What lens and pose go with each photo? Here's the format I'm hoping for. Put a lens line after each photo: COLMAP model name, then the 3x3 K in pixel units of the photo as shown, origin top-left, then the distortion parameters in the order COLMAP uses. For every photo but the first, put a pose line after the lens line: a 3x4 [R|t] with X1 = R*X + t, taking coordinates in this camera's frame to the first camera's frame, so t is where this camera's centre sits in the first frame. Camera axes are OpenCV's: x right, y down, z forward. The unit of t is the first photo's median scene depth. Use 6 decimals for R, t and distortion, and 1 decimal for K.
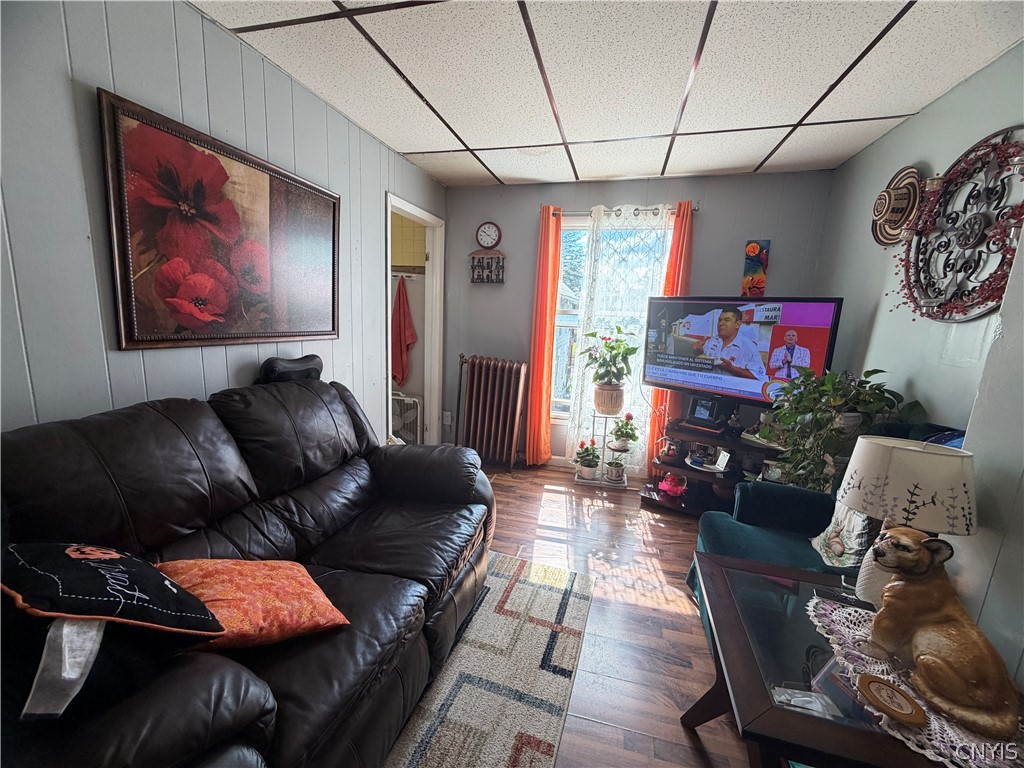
lens RADIAL K [[410.9, 0, 509.7], [0, 410.9, 386.1], [0, 0, 1]] dist [-0.001323, -0.000670]
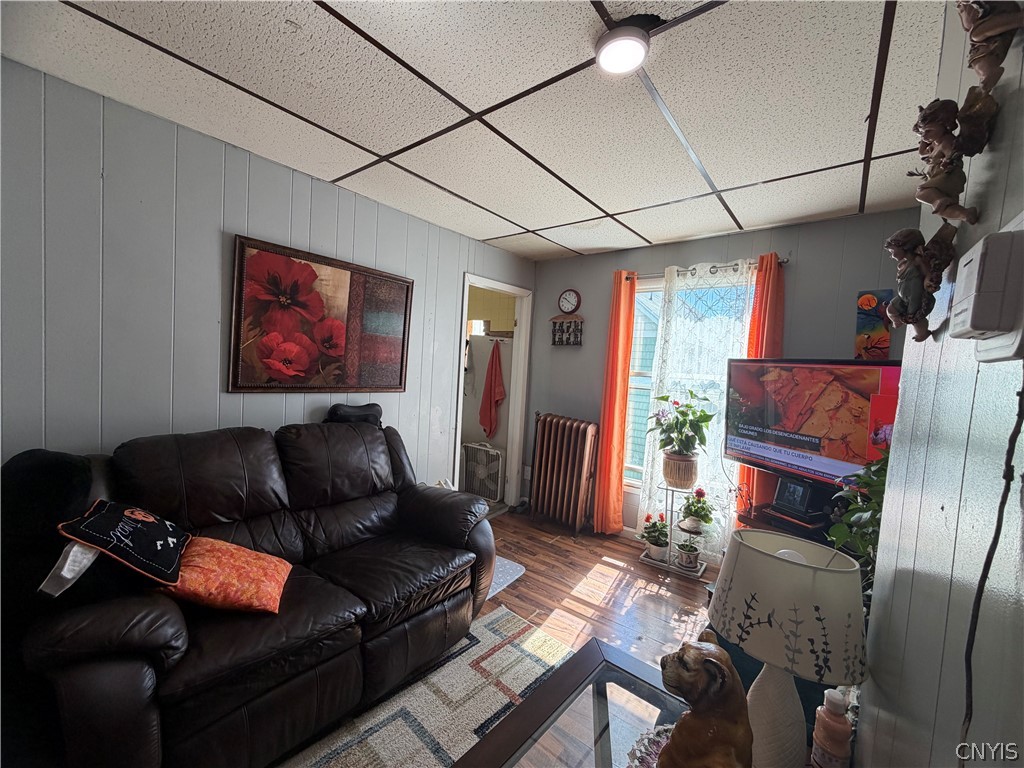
lens RADIAL K [[410.9, 0, 507.8], [0, 410.9, 384.5], [0, 0, 1]] dist [-0.001323, -0.000670]
pose [[0.914085, 0.028012, -0.404553, 0.414020], [-0.087598, 0.987698, -0.129538, -0.007224], [0.395948, 0.153846, 0.905294, 0.017701]]
